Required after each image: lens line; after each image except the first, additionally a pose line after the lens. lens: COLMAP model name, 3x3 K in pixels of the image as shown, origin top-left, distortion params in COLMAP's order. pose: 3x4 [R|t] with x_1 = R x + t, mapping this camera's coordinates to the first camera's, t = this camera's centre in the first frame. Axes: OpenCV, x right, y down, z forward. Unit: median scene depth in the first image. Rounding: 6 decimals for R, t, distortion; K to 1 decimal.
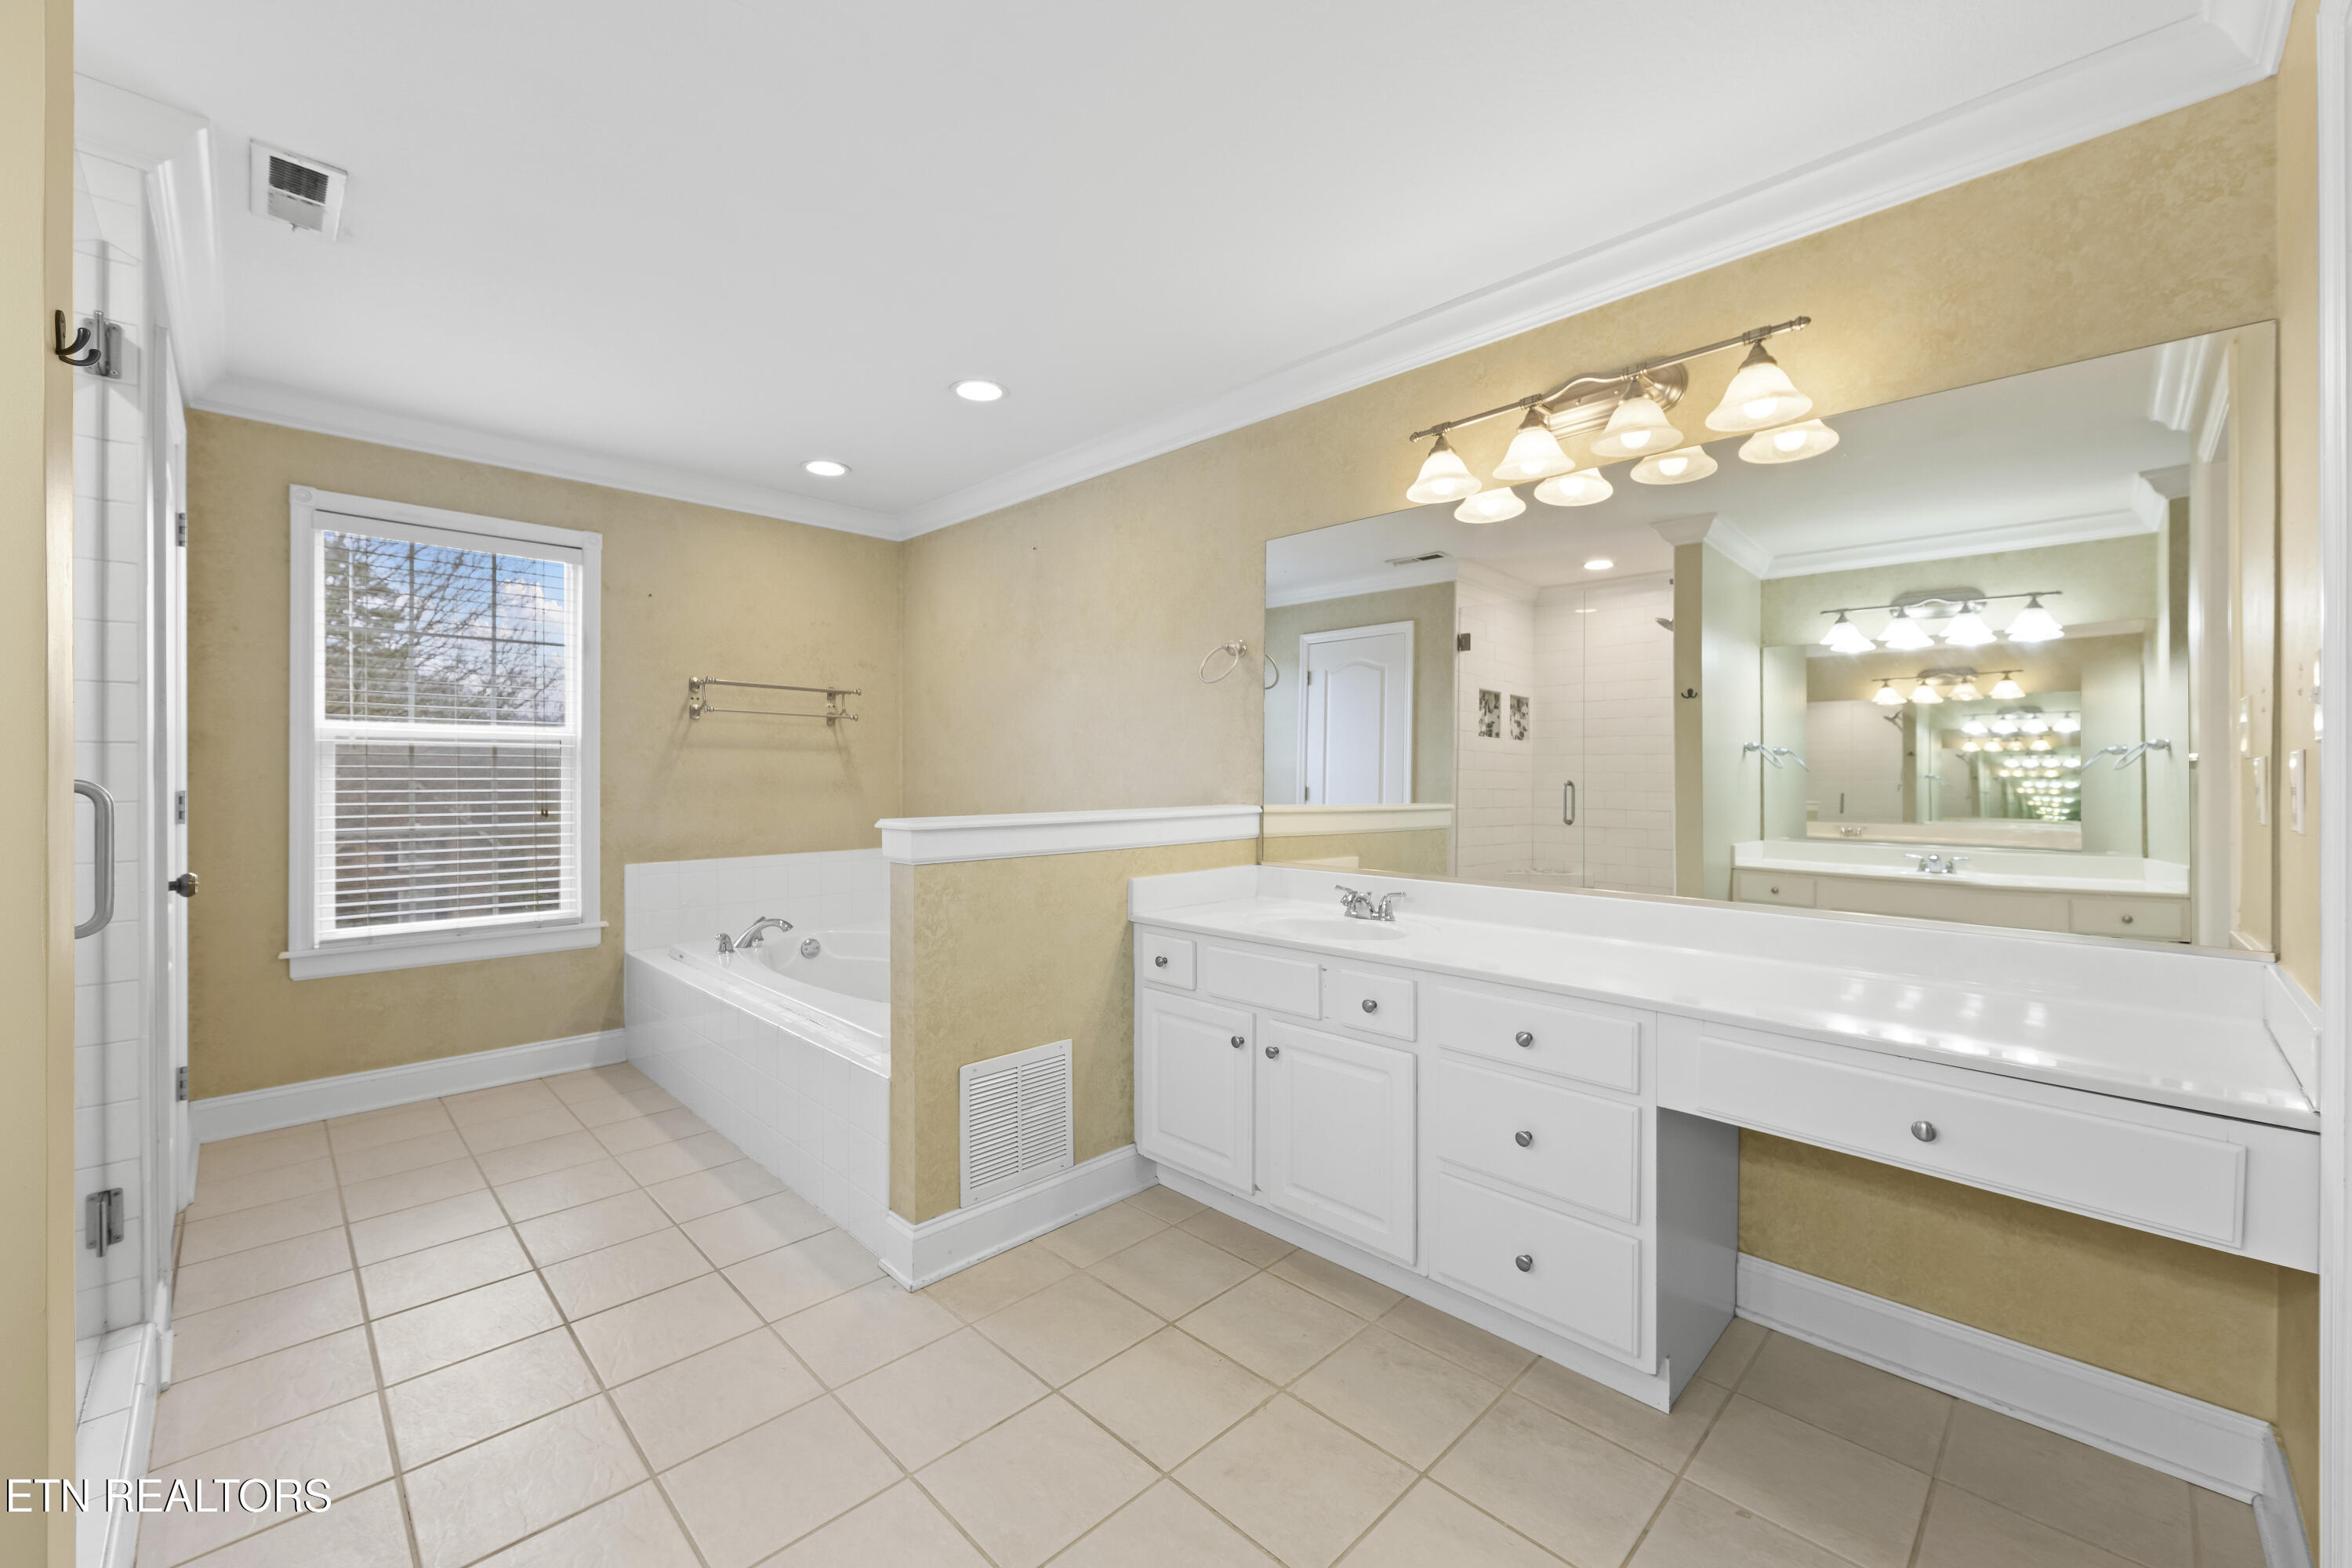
lens RADIAL K [[937.0, 0, 1176.0], [0, 937.0, 784.0], [0, 0, 1]] dist [-0.001059, -0.000188]
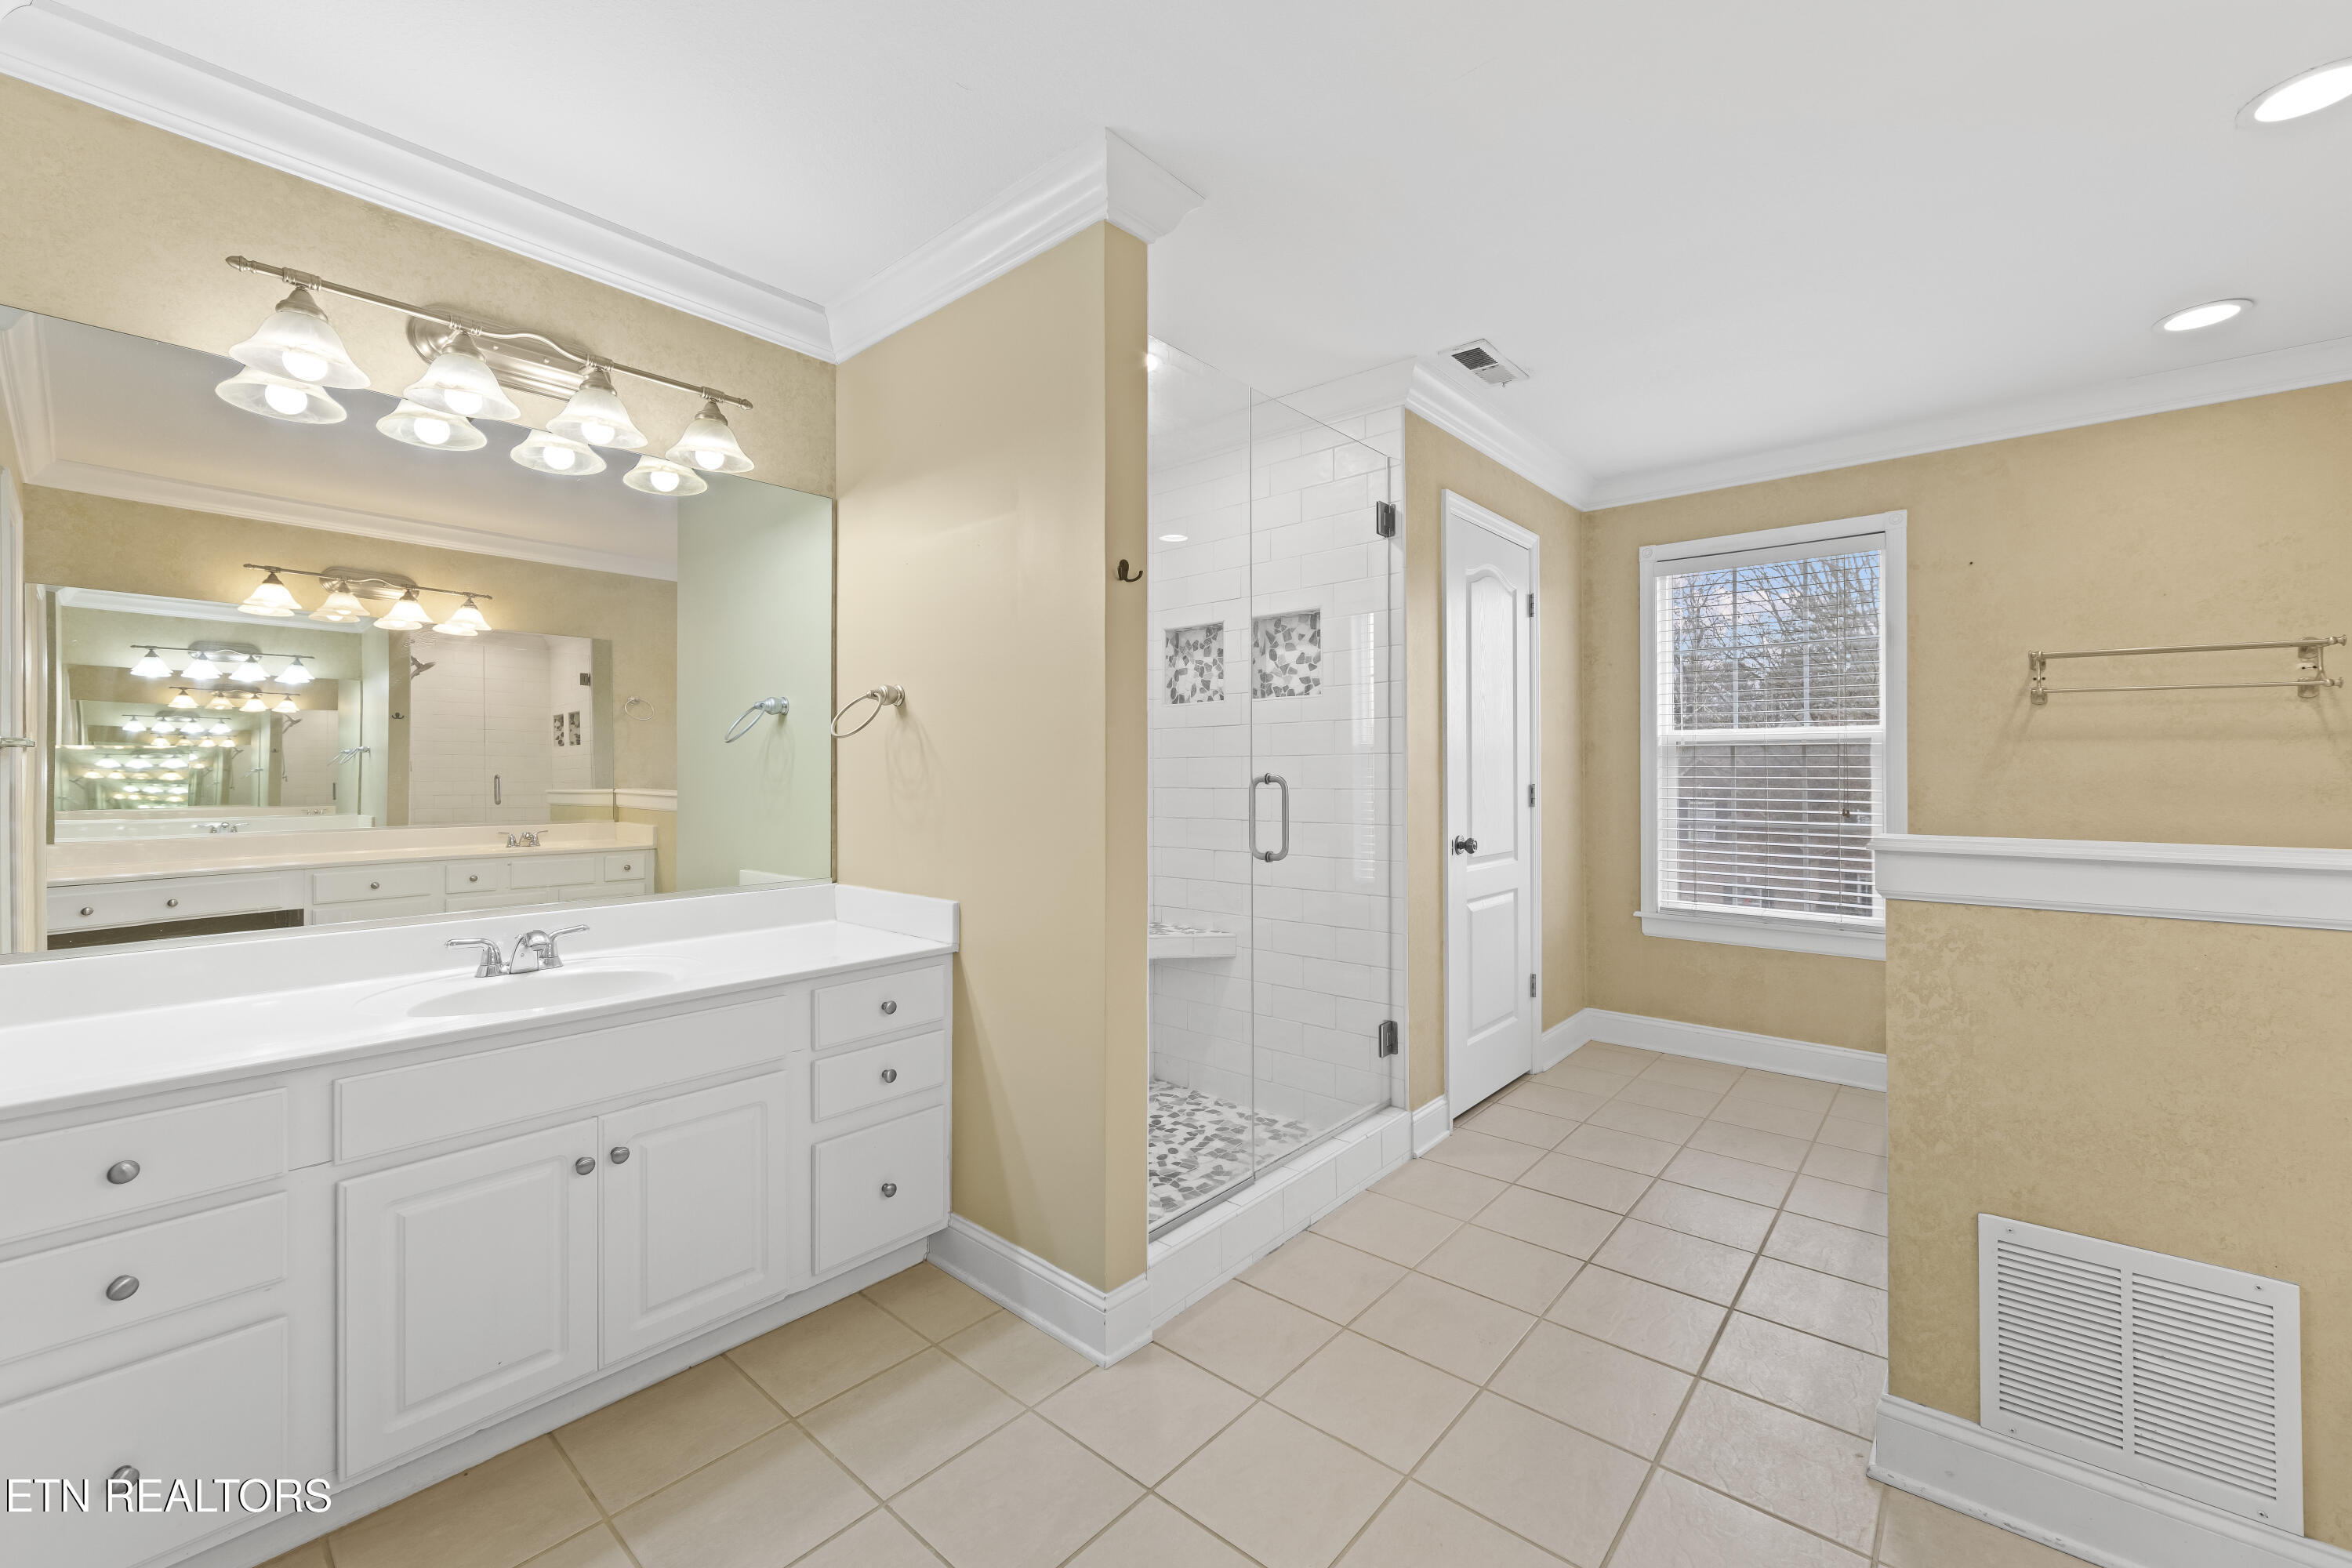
lens RADIAL K [[940.9, 0, 1186.9], [0, 940.9, 773.5], [0, 0, 1]] dist [-0.001923, -0.000066]
pose [[0.083157, 0.002370, -0.996534, 0.264670], [-0.012735, 0.999918, 0.001315, -0.003314], [0.996455, 0.012582, 0.083180, 0.256526]]
